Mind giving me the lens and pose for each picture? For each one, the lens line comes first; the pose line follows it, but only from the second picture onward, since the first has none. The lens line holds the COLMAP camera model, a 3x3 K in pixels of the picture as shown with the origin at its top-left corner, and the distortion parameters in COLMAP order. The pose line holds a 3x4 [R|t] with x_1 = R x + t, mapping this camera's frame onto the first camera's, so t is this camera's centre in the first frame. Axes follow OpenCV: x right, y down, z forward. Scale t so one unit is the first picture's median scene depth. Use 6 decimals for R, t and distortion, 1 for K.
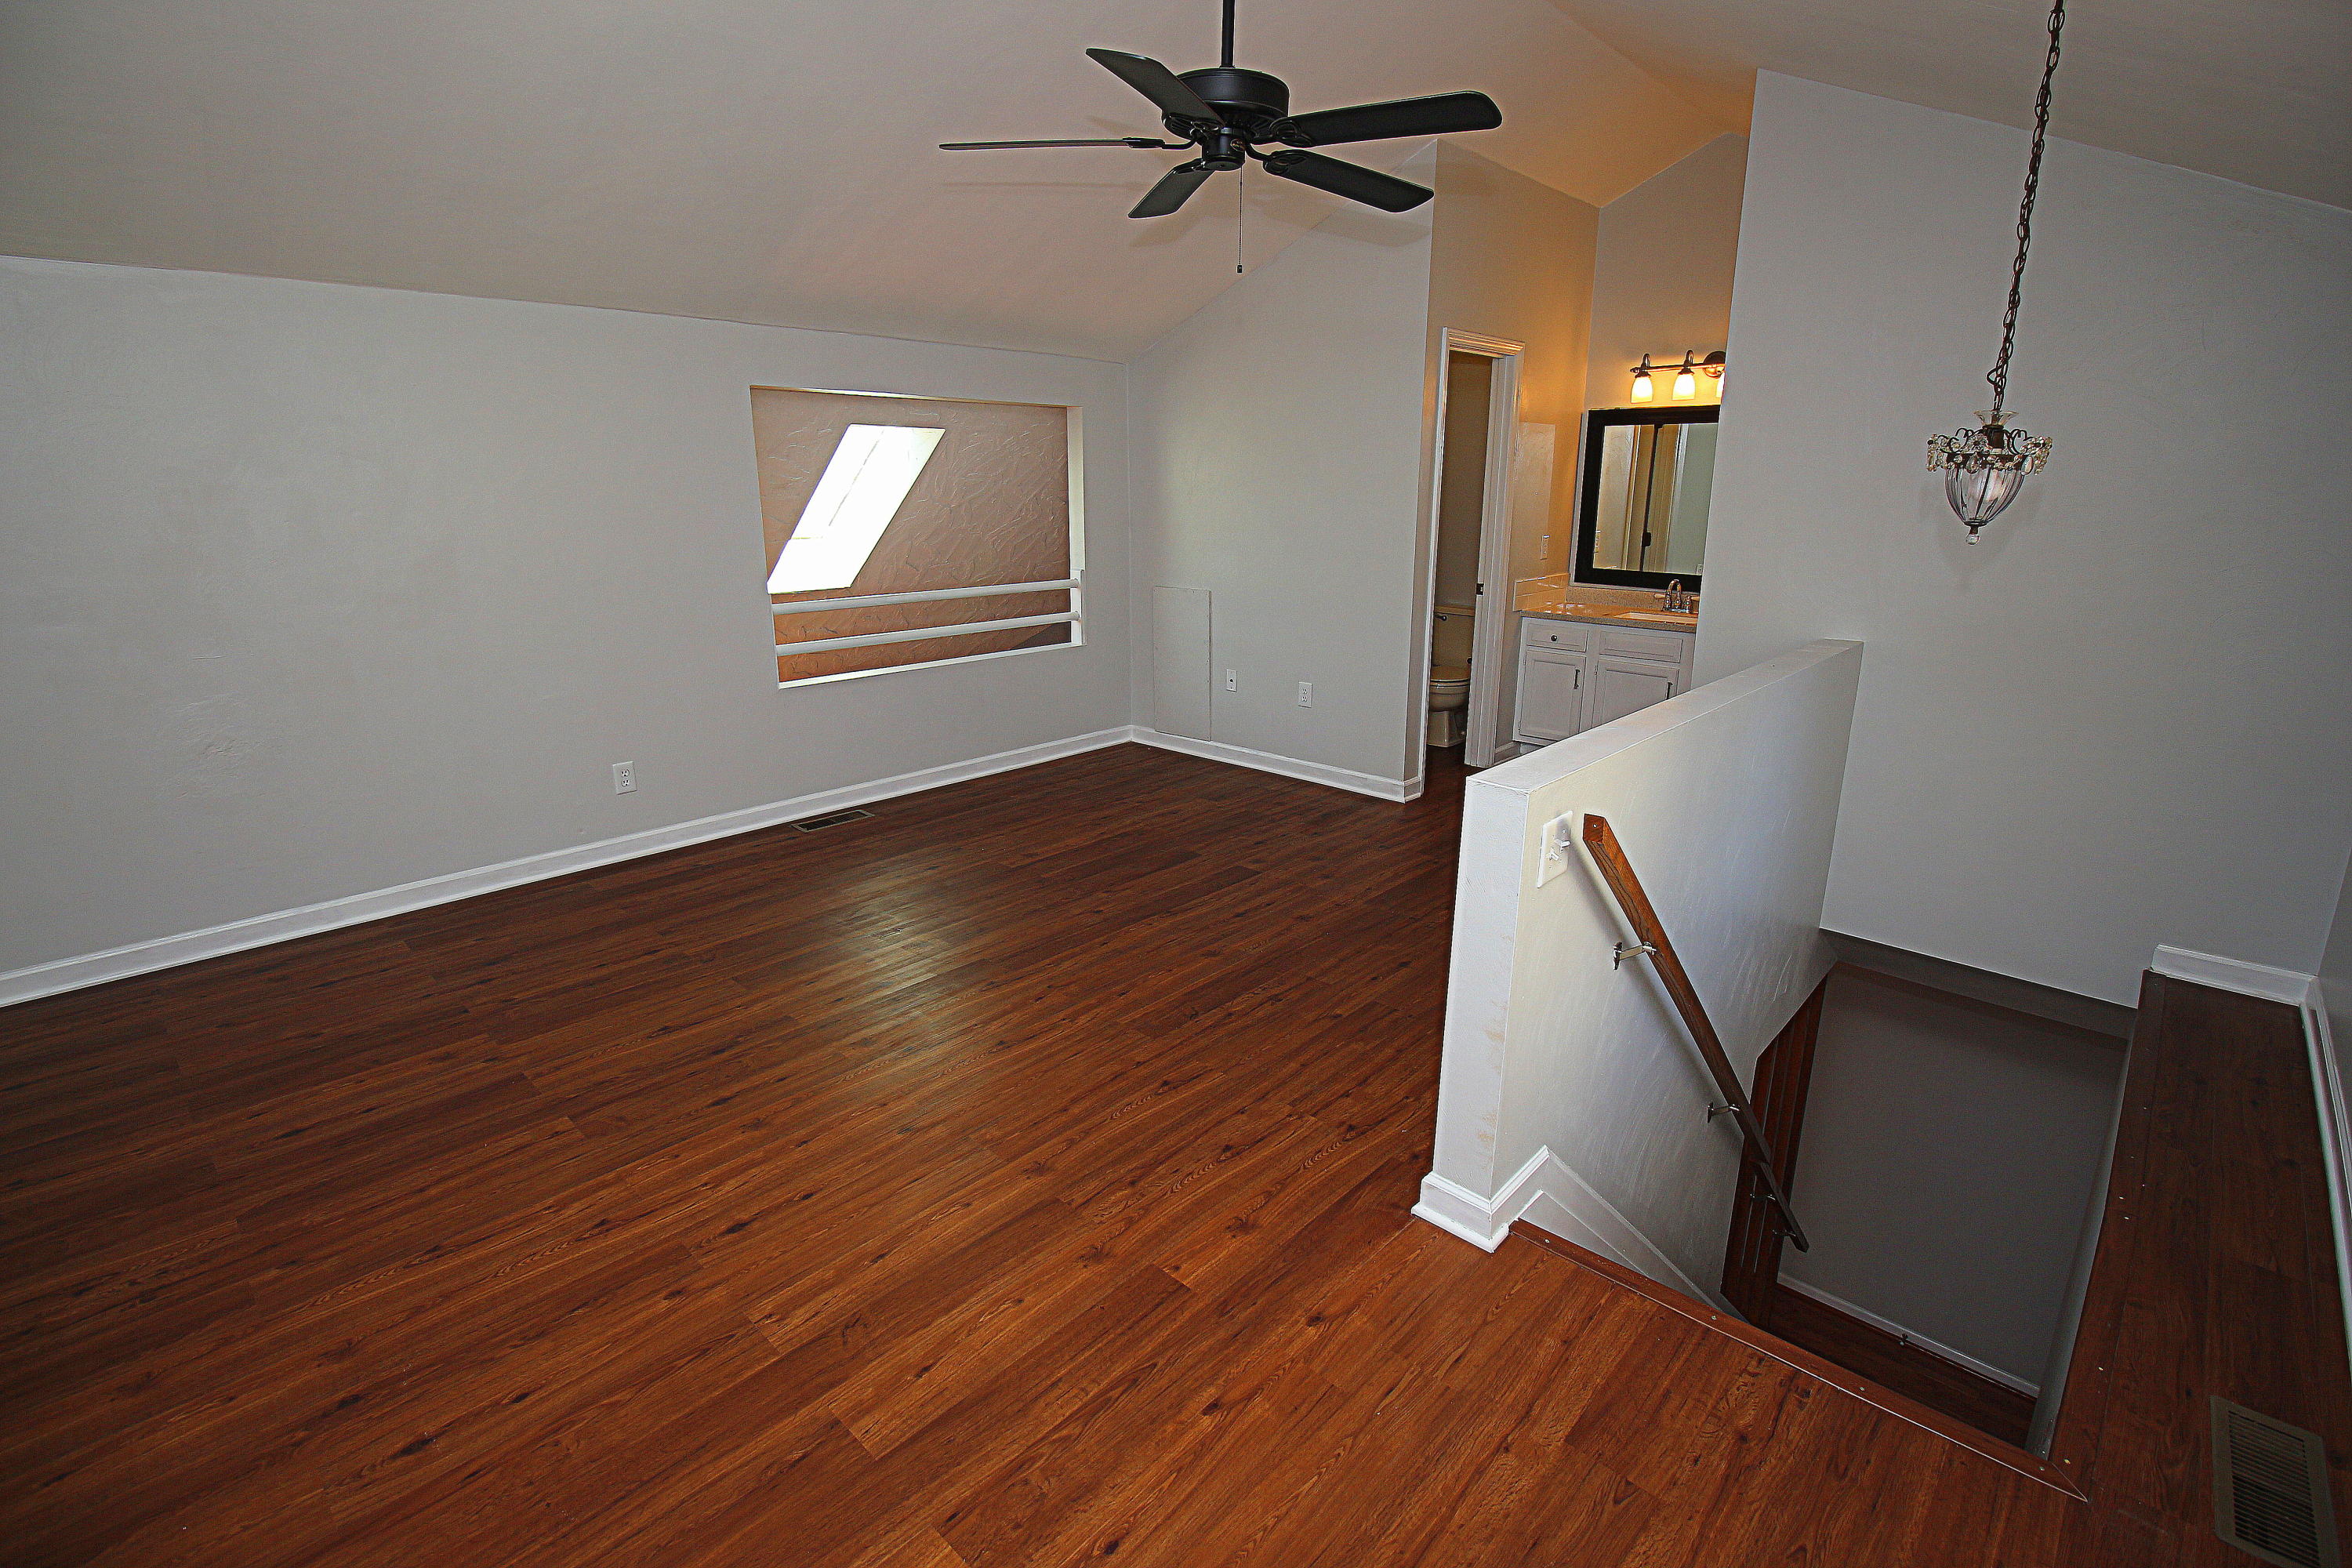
lens RADIAL K [[1098.6, 0, 1175.6], [0, 1098.6, 753.0], [0, 0, 1]] dist [0.001511, -0.012734]
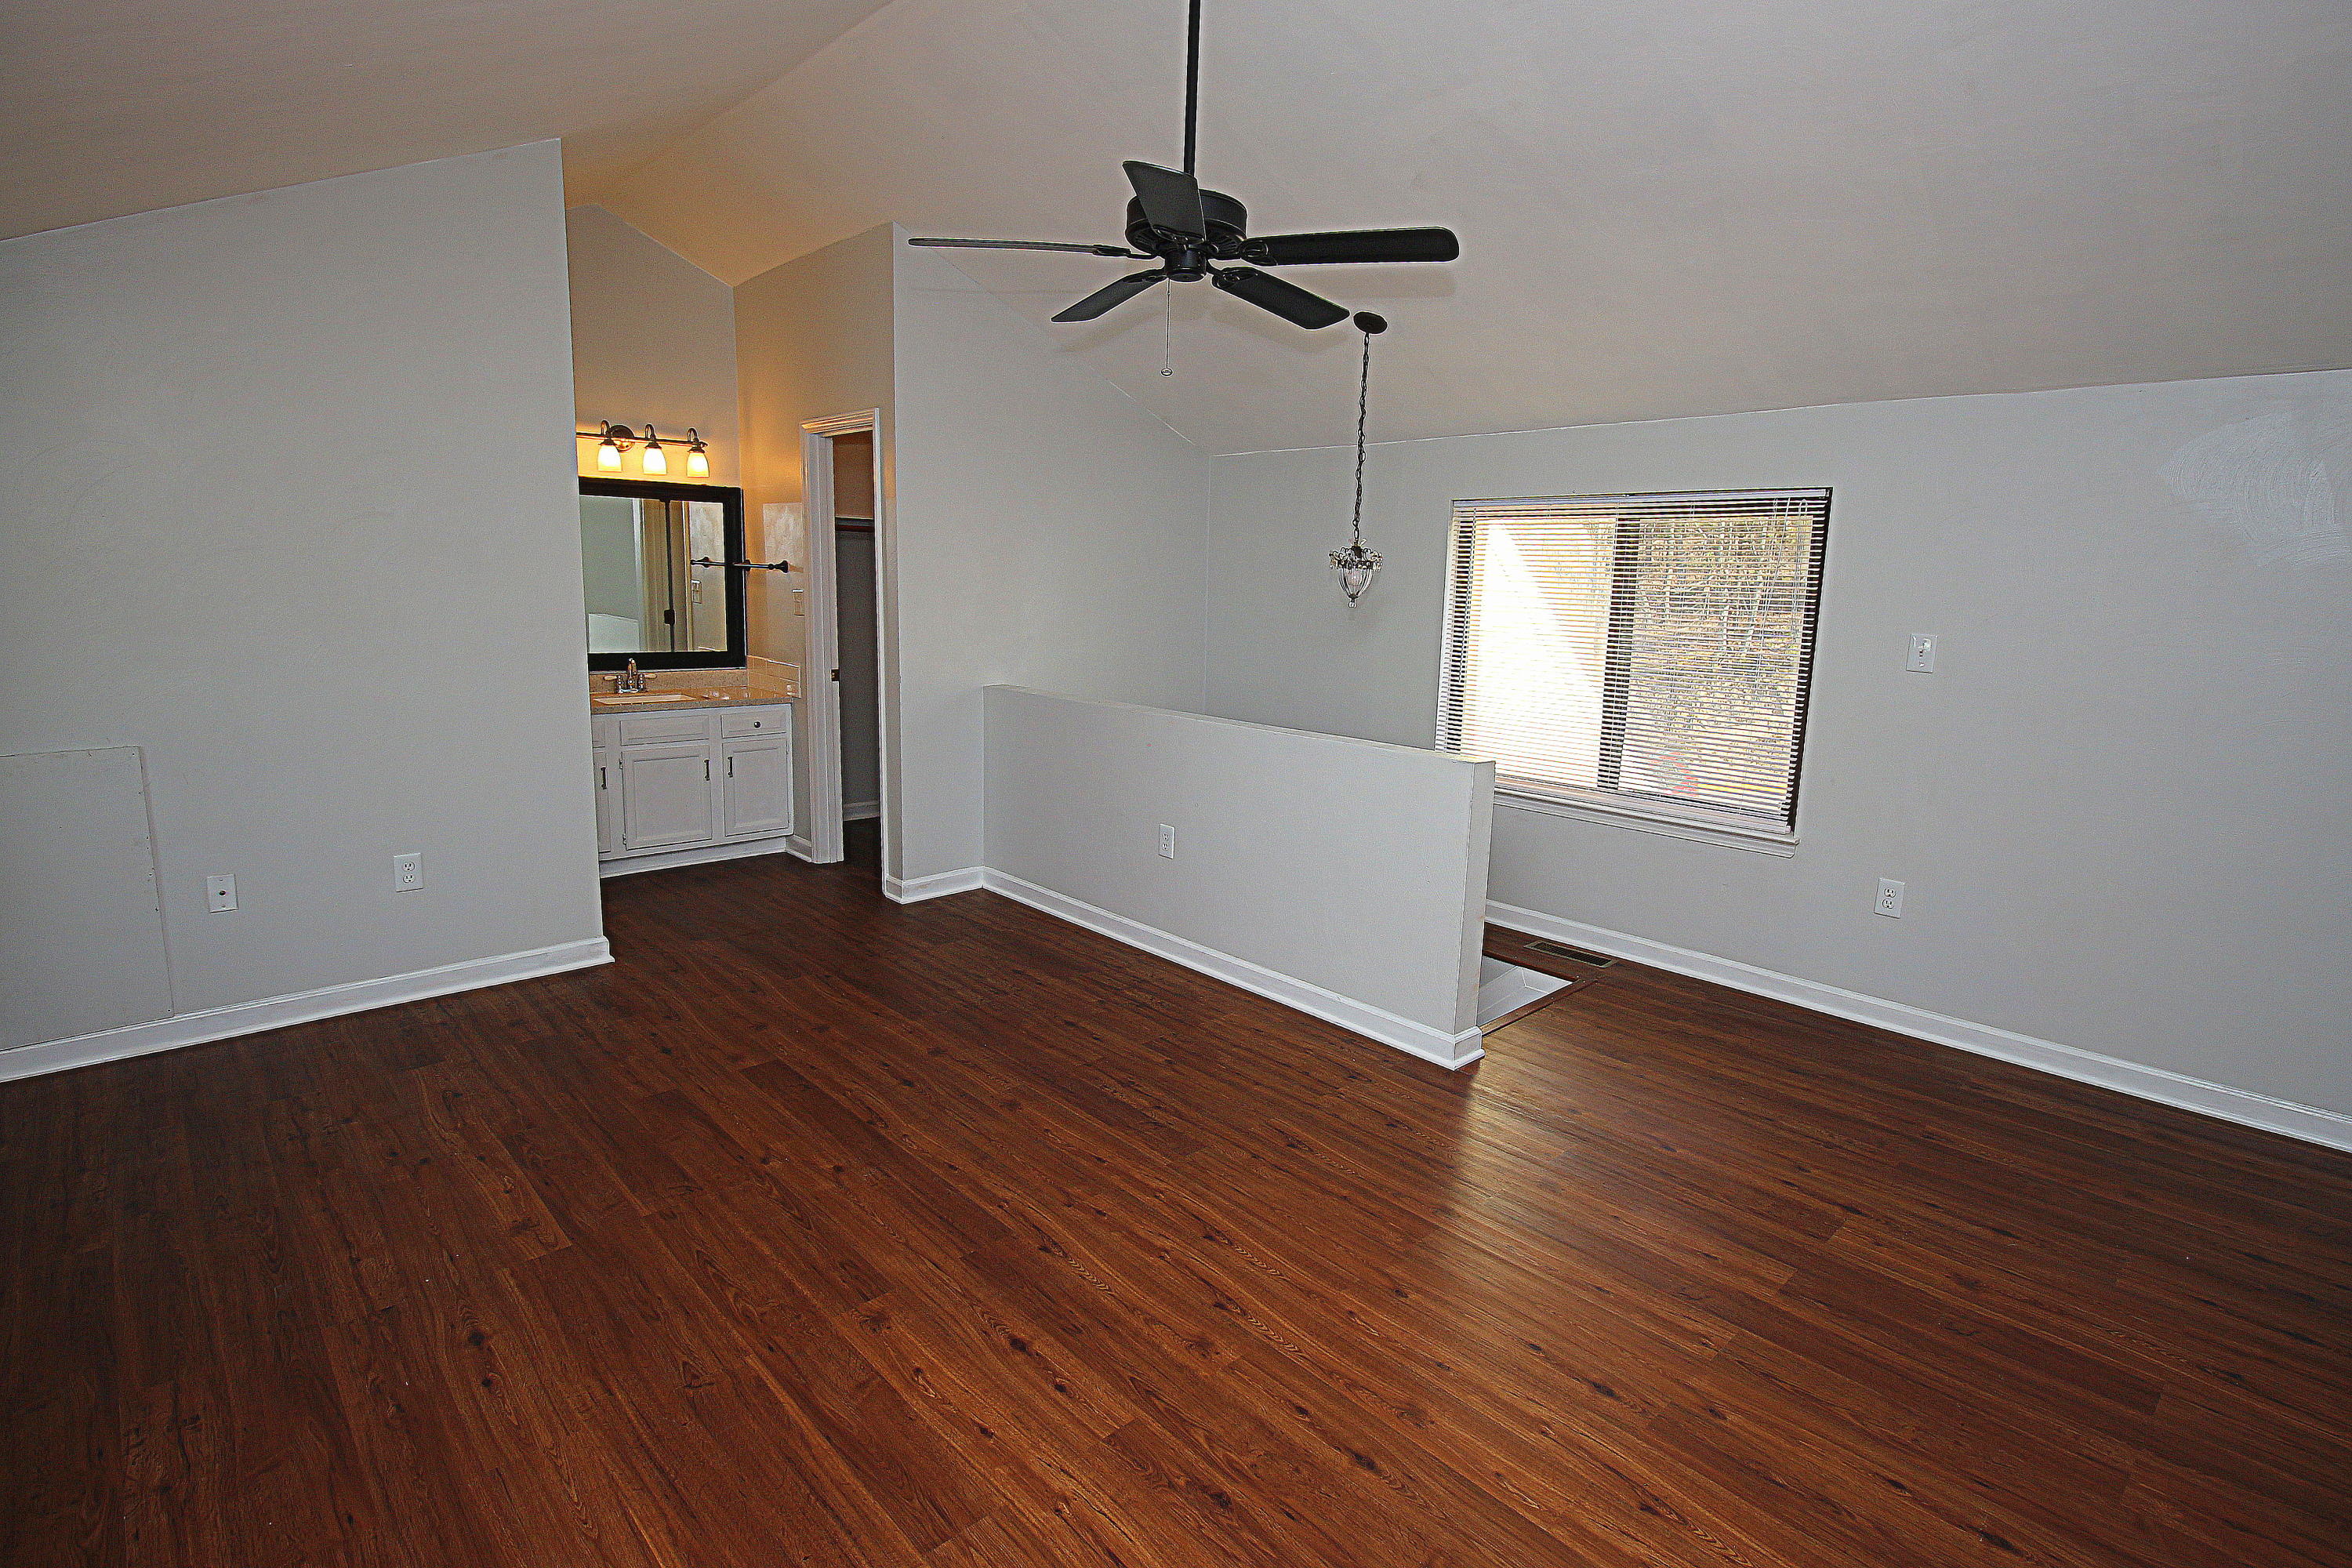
lens RADIAL K [[1141.5, 0, 1178.6], [0, 1141.5, 744.4], [0, 0, 1]] dist [0.002468, -0.013061]
pose [[0.066405, -0.150167, 0.986428, -1.017777], [0.215864, 0.967360, 0.132733, -0.234694], [-0.974163, 0.204120, 0.096653, 0.904883]]
